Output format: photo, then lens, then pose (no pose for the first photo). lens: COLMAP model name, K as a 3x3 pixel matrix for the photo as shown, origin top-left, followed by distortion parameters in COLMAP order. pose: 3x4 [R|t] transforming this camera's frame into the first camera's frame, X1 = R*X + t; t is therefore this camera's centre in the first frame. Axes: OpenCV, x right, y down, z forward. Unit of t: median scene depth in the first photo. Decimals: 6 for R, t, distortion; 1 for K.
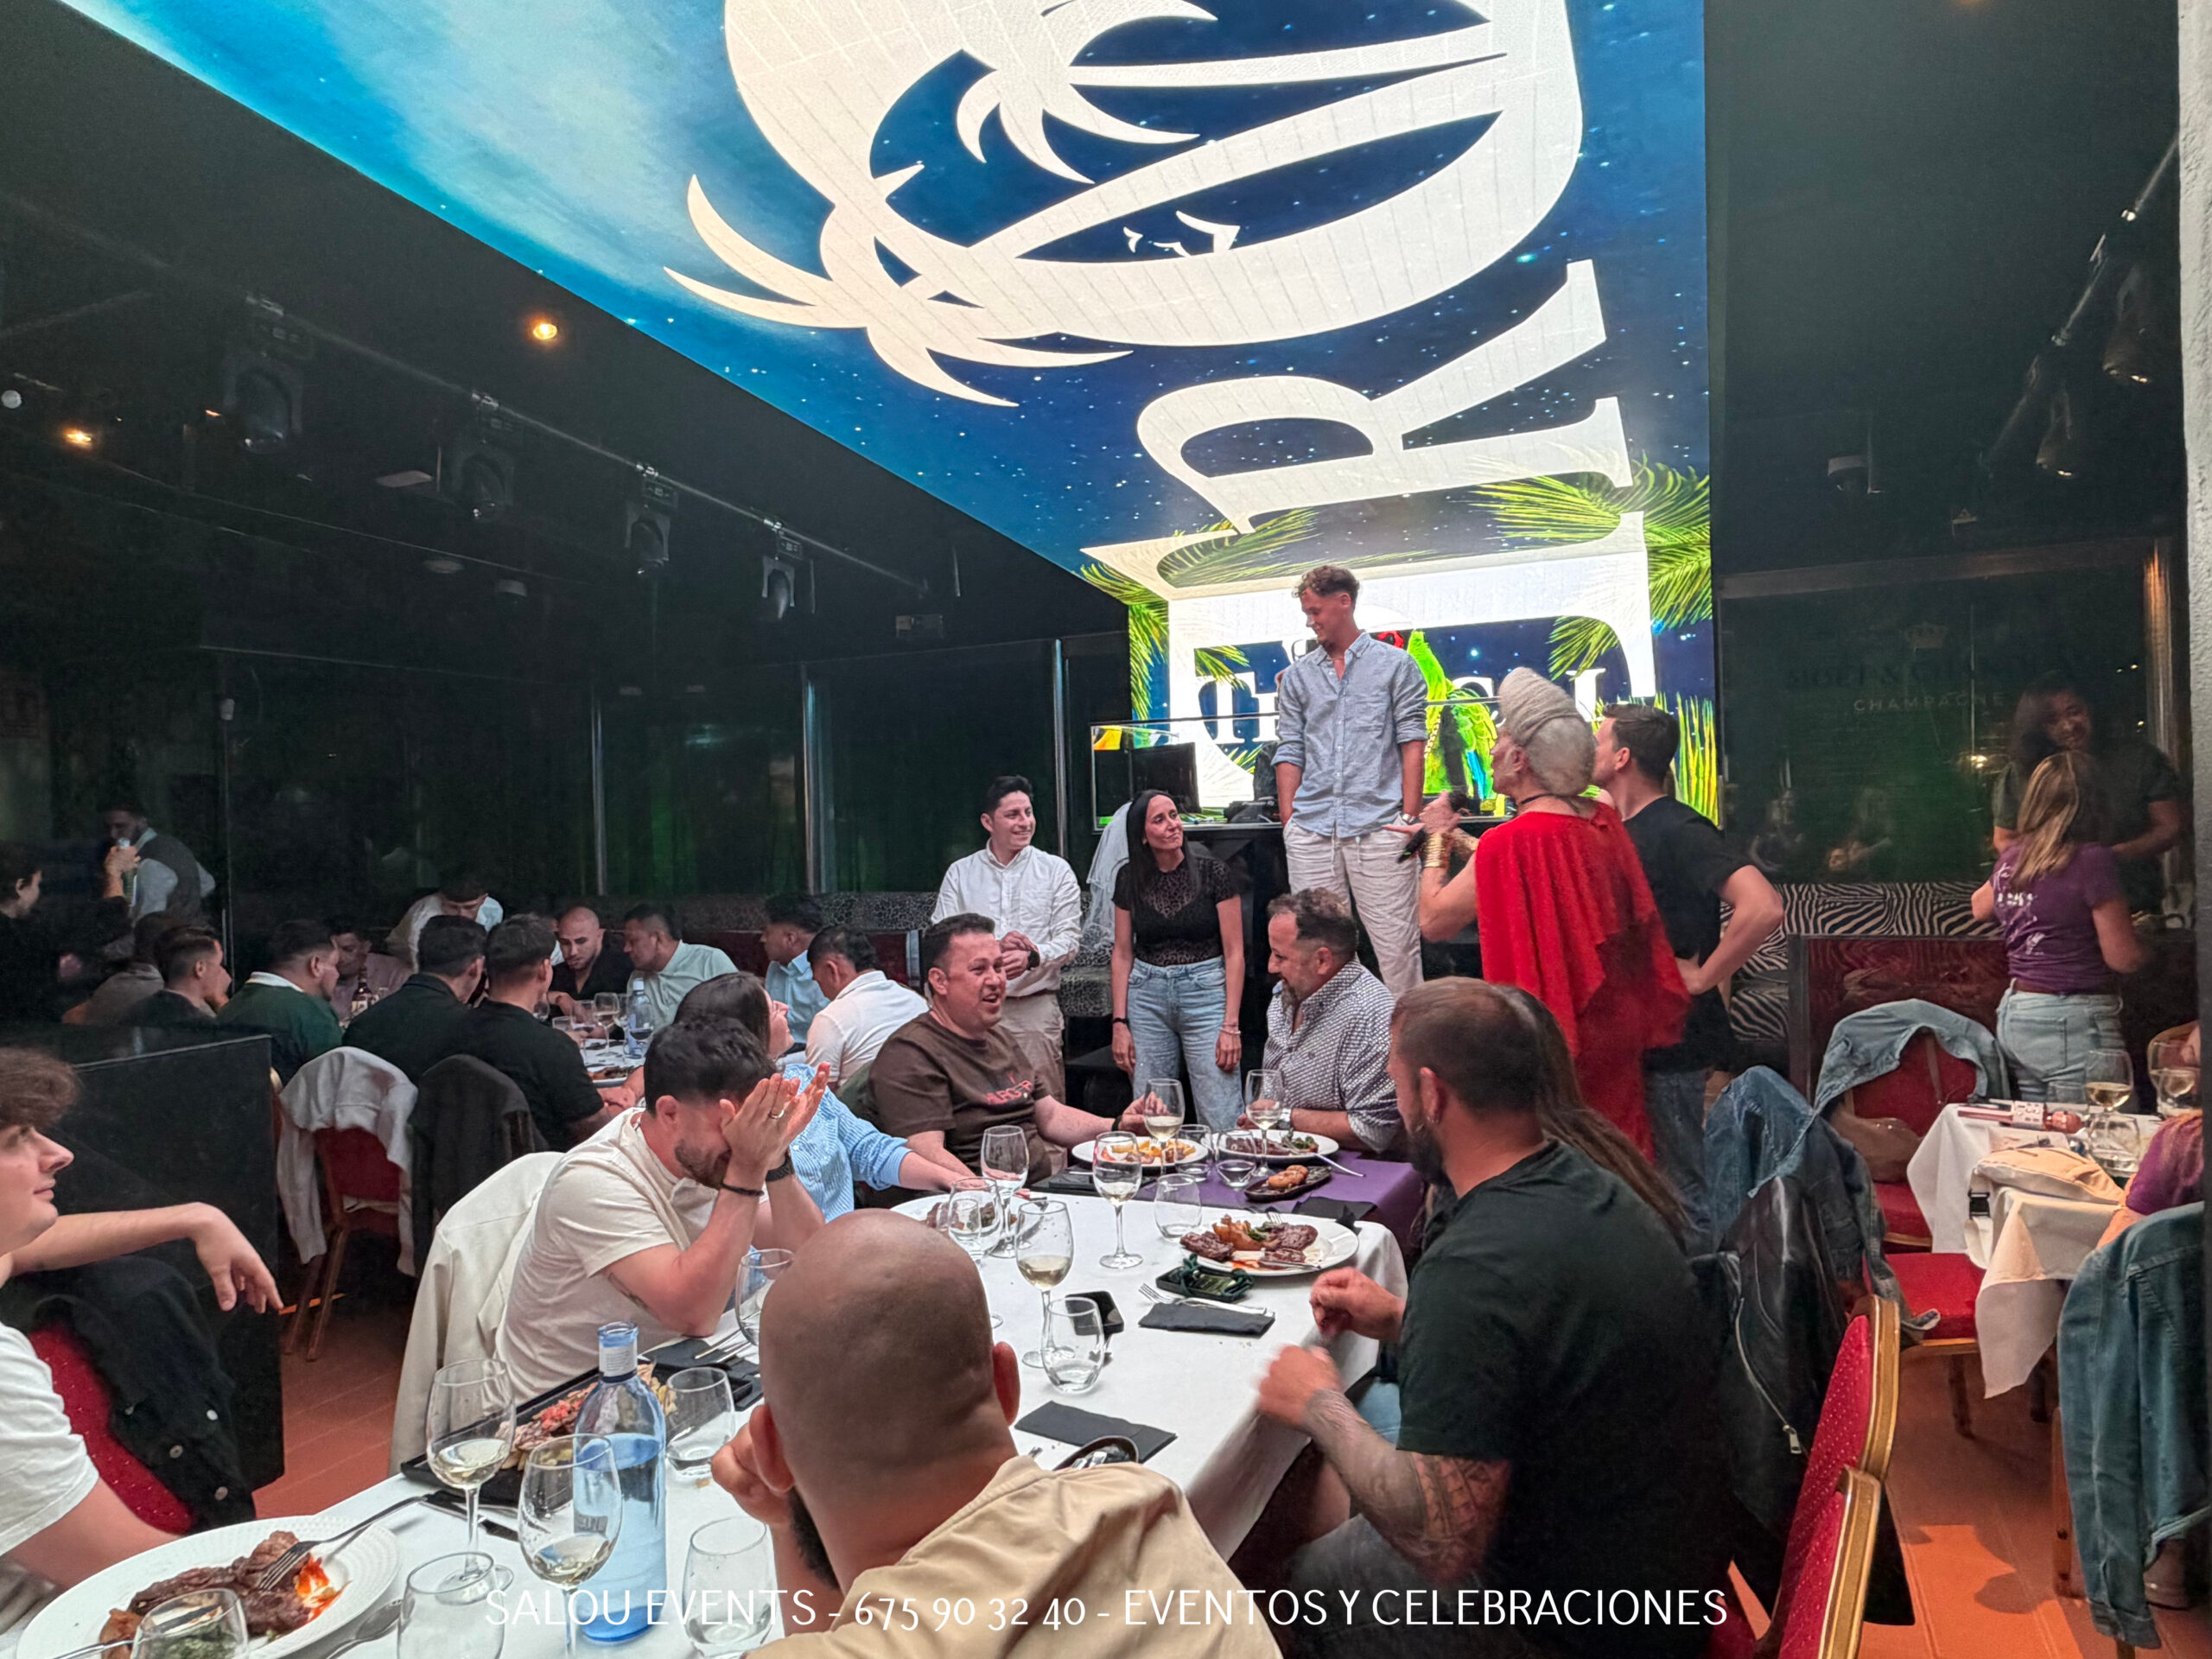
lens RADIAL K [[1341.3, 0, 1115.7], [0, 1341.3, 826.7], [0, 0, 1]] dist [0.006043, -0.001445]
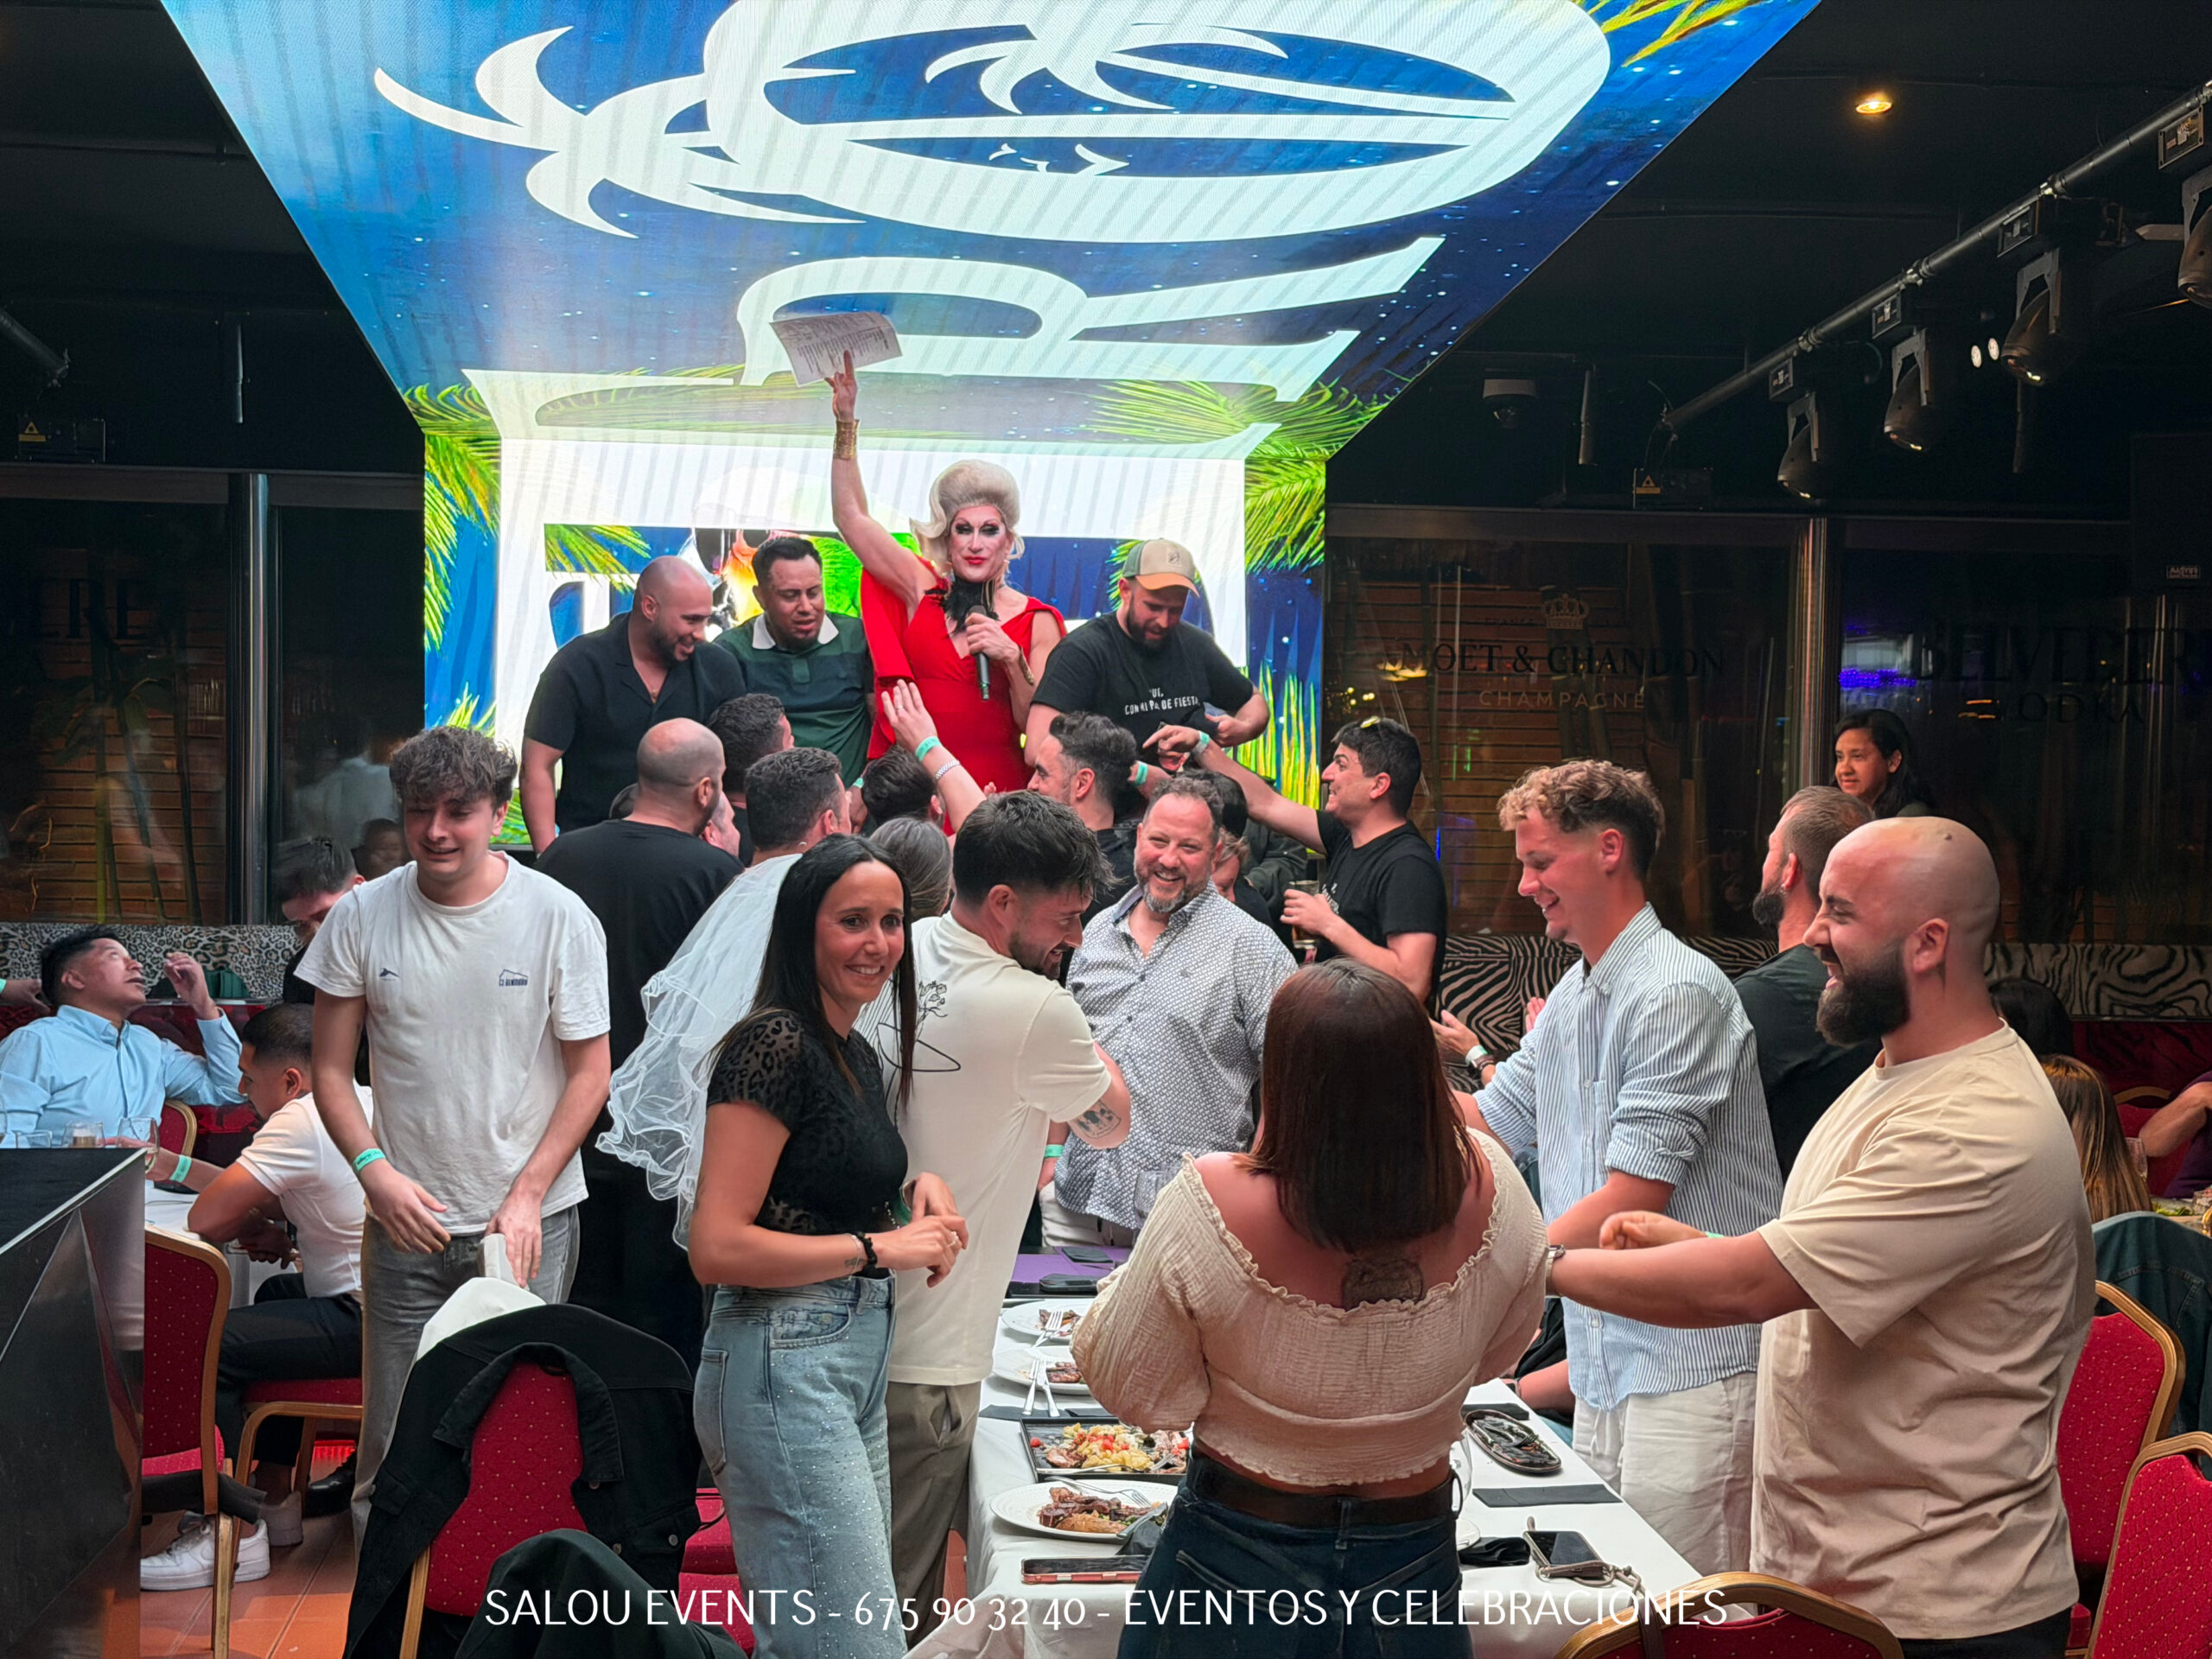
lens RADIAL K [[3109.1, 0, 1115.3], [0, 3109.1, 811.5], [0, 0, 1]] dist [0.111002, 0.000000]
pose [[0.859224, 0.031633, 0.510621, -0.495852], [-0.043240, 0.999006, 0.010872, -0.035920], [-0.509769, -0.031420, 0.859737, -0.376774]]
